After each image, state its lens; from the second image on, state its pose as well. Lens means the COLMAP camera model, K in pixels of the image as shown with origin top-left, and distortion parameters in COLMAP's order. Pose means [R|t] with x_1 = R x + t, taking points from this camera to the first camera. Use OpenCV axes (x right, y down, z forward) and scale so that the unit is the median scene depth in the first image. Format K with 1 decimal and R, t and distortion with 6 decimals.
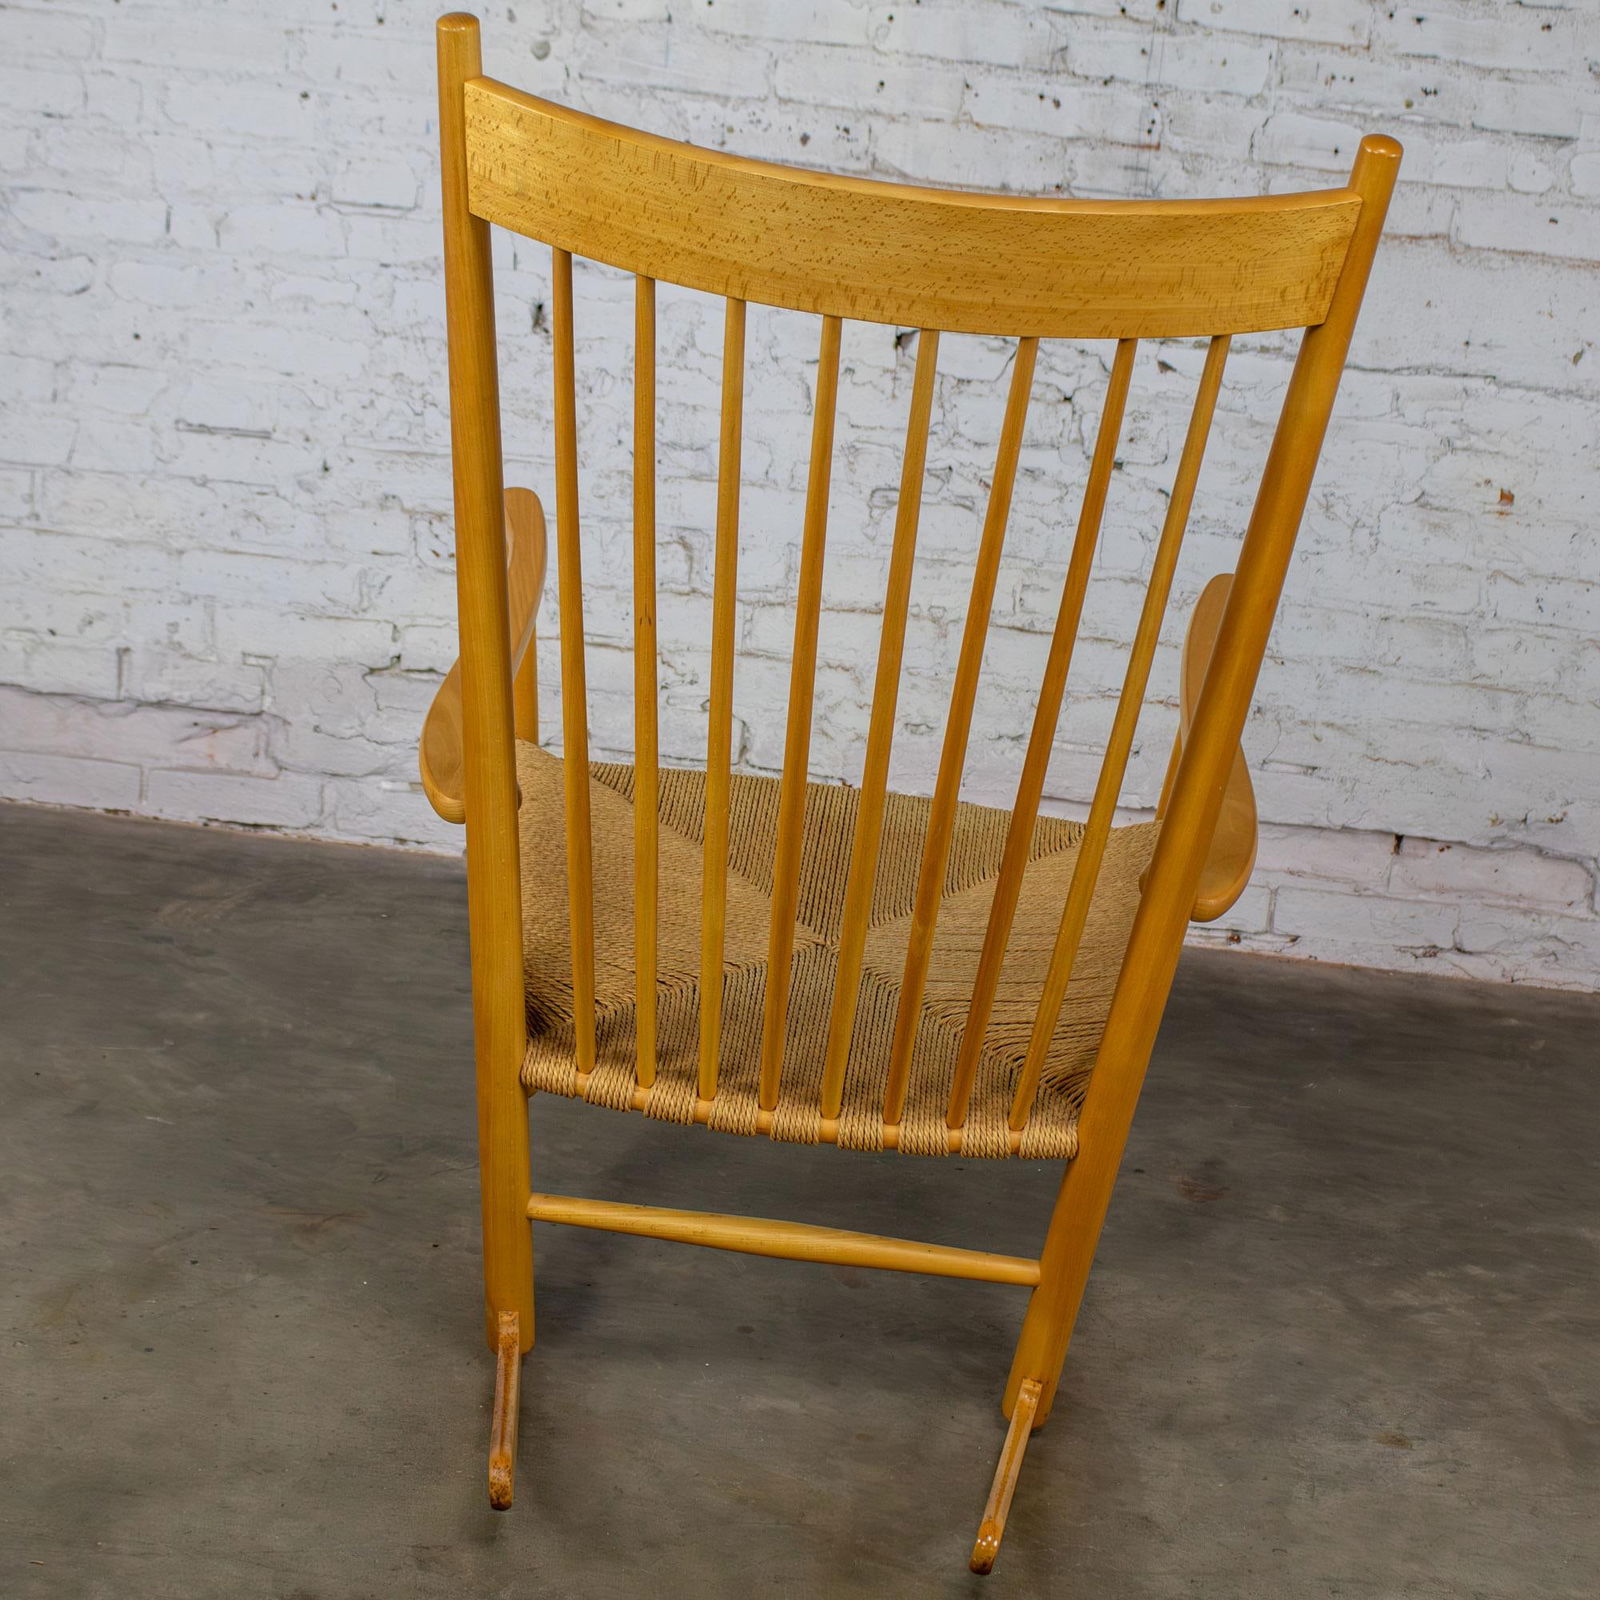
lens RADIAL K [[3291.3, 0, 803.9], [0, 3291.3, 762.2], [0, 0, 1]] dist [-0.101653, 0.142103]
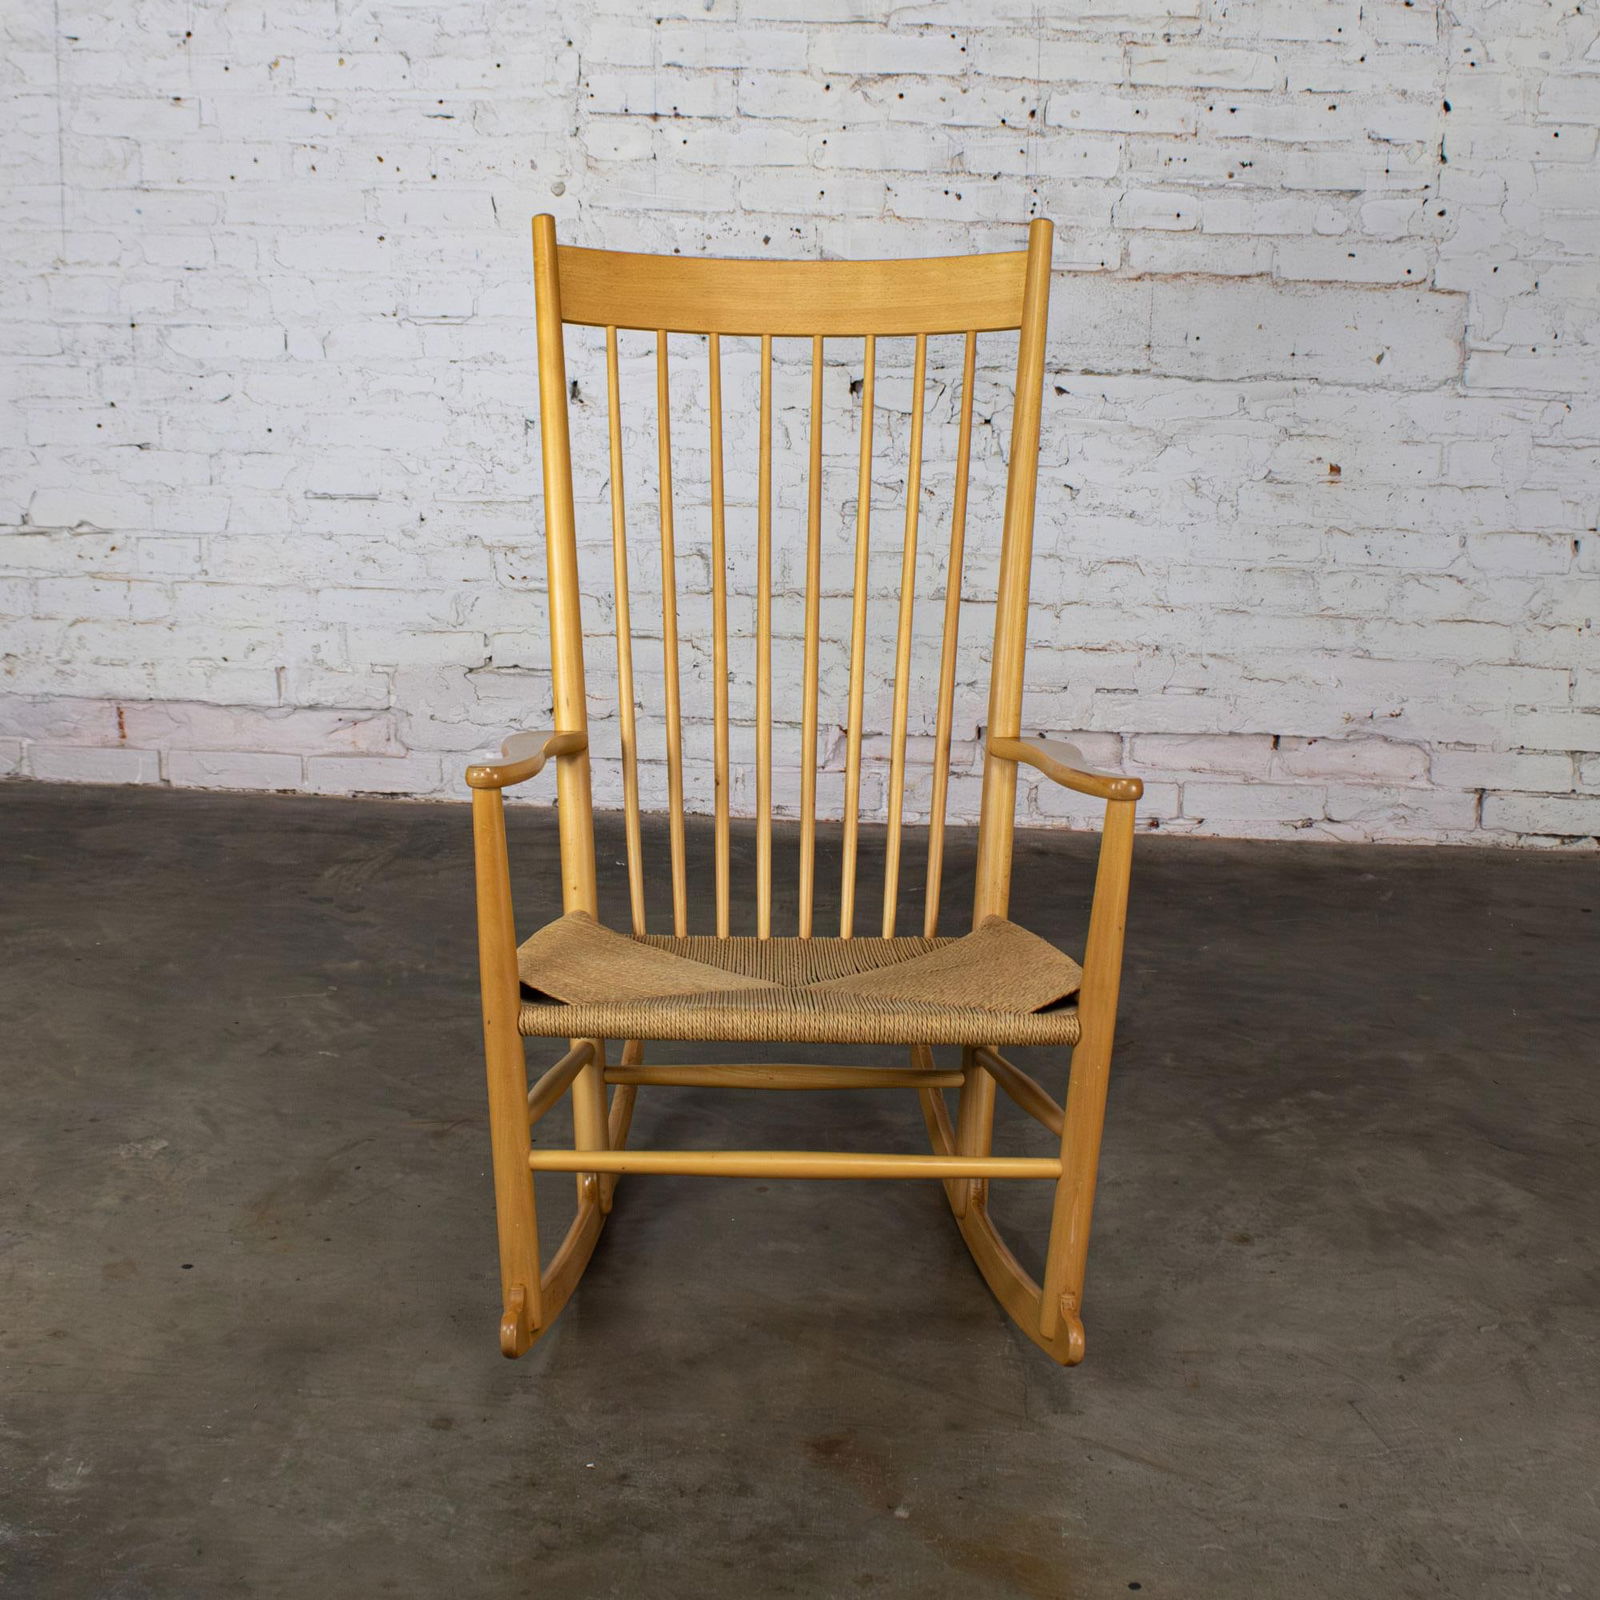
lens RADIAL K [[2868.5, 0, 776.5], [0, 2868.5, 599.8], [0, 0, 1]] dist [-0.156853, 0.166779]
pose [[0.995769, -0.079593, -0.045936, 0.043611], [0.080068, 0.996752, 0.008612, -0.056724], [0.045101, -0.012254, 0.998907, -0.124875]]
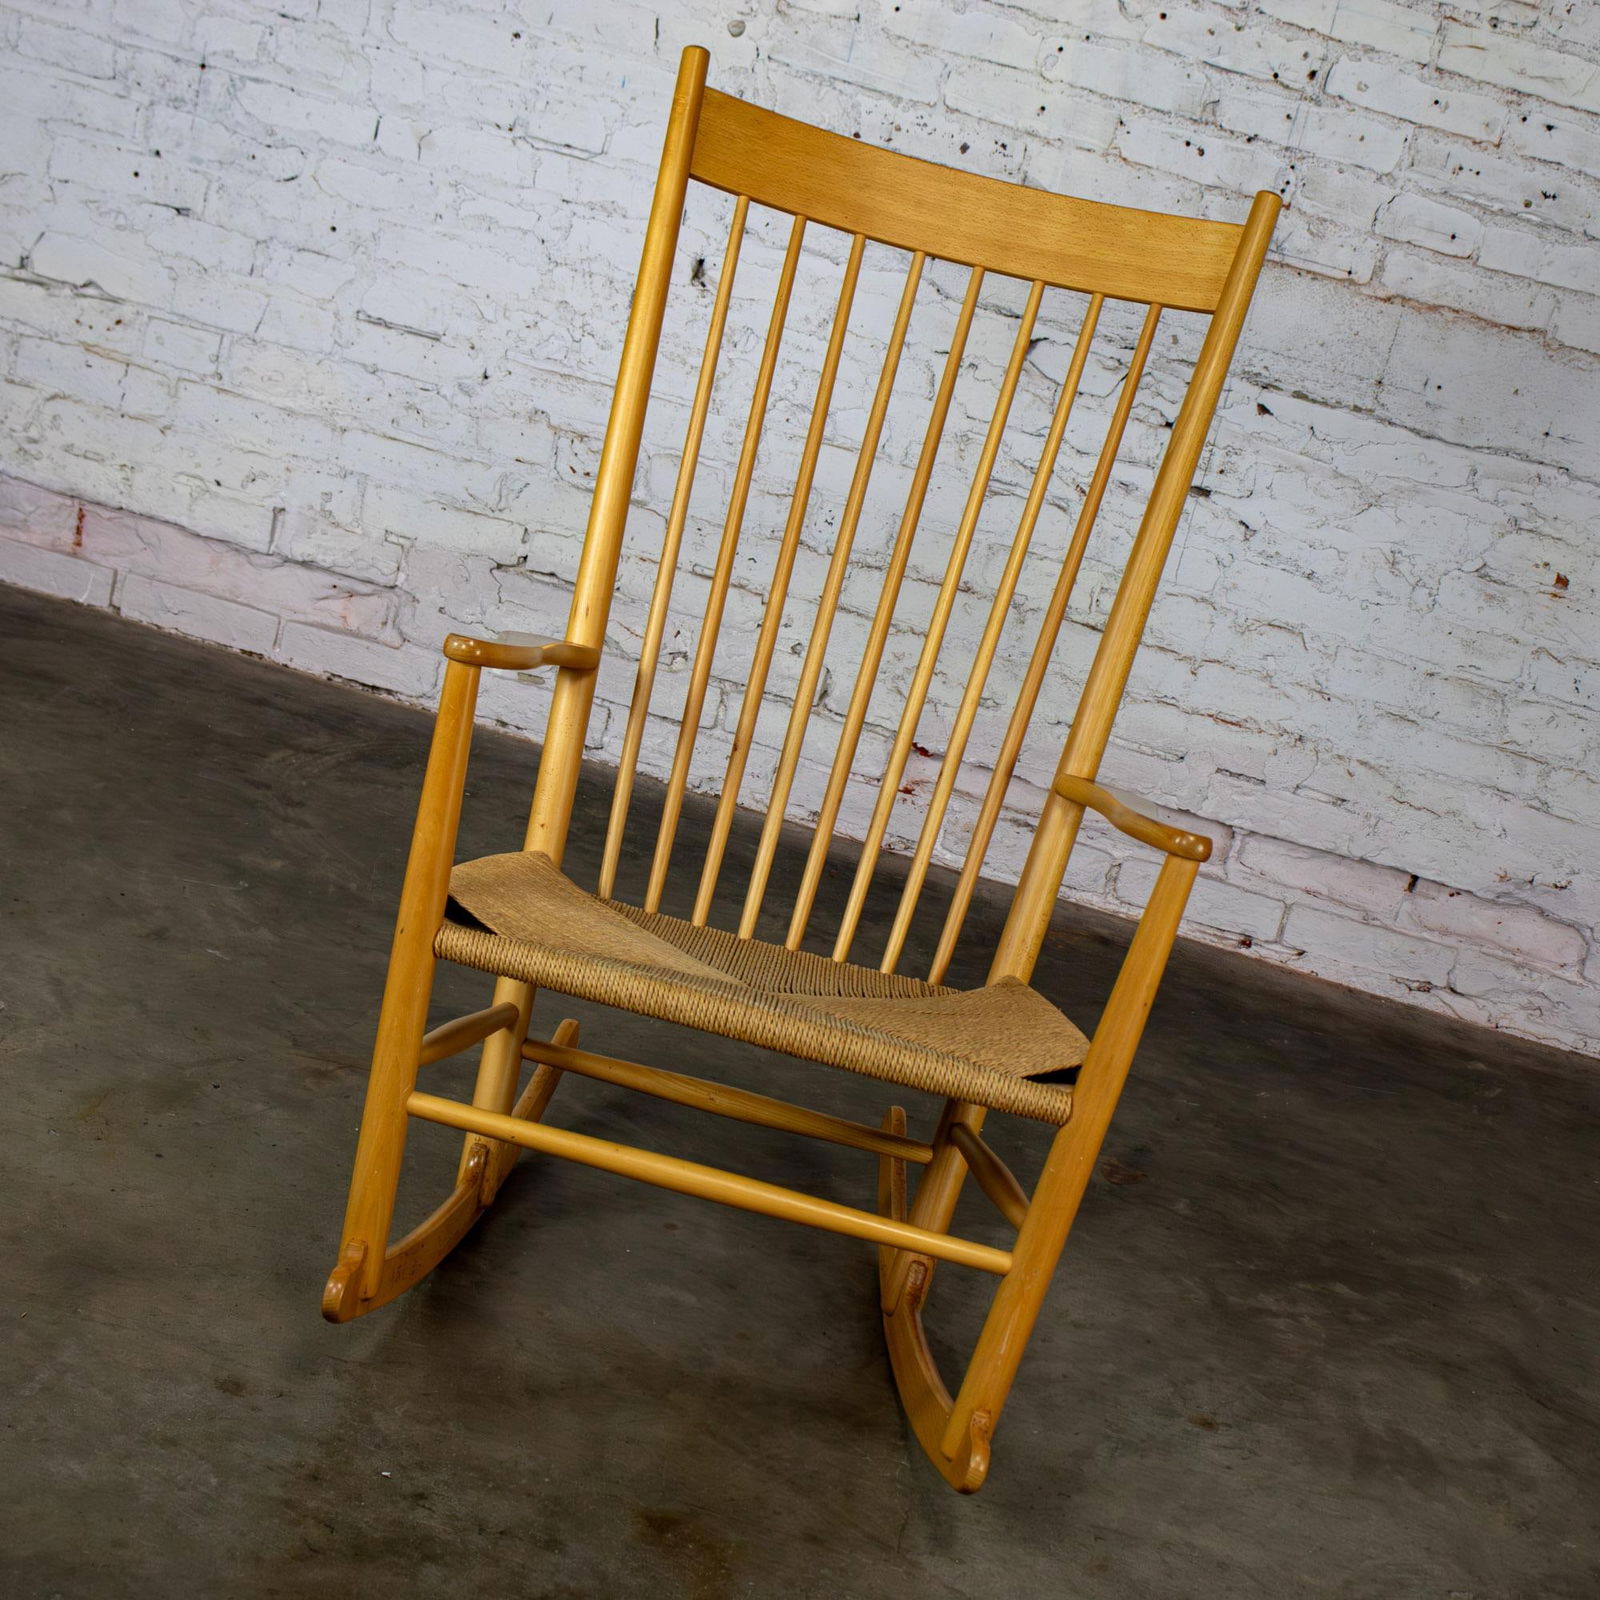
lens RADIAL K [[3496.2, 0, 797.7], [0, 3496.2, 766.2], [0, 0, 1]] dist [-0.058255, 0.053888]
pose [[0.983272, 0.166952, -0.072822, 0.062323], [-0.163179, 0.985060, 0.055042, -0.043255], [0.080923, -0.042238, 0.995825, -0.149910]]
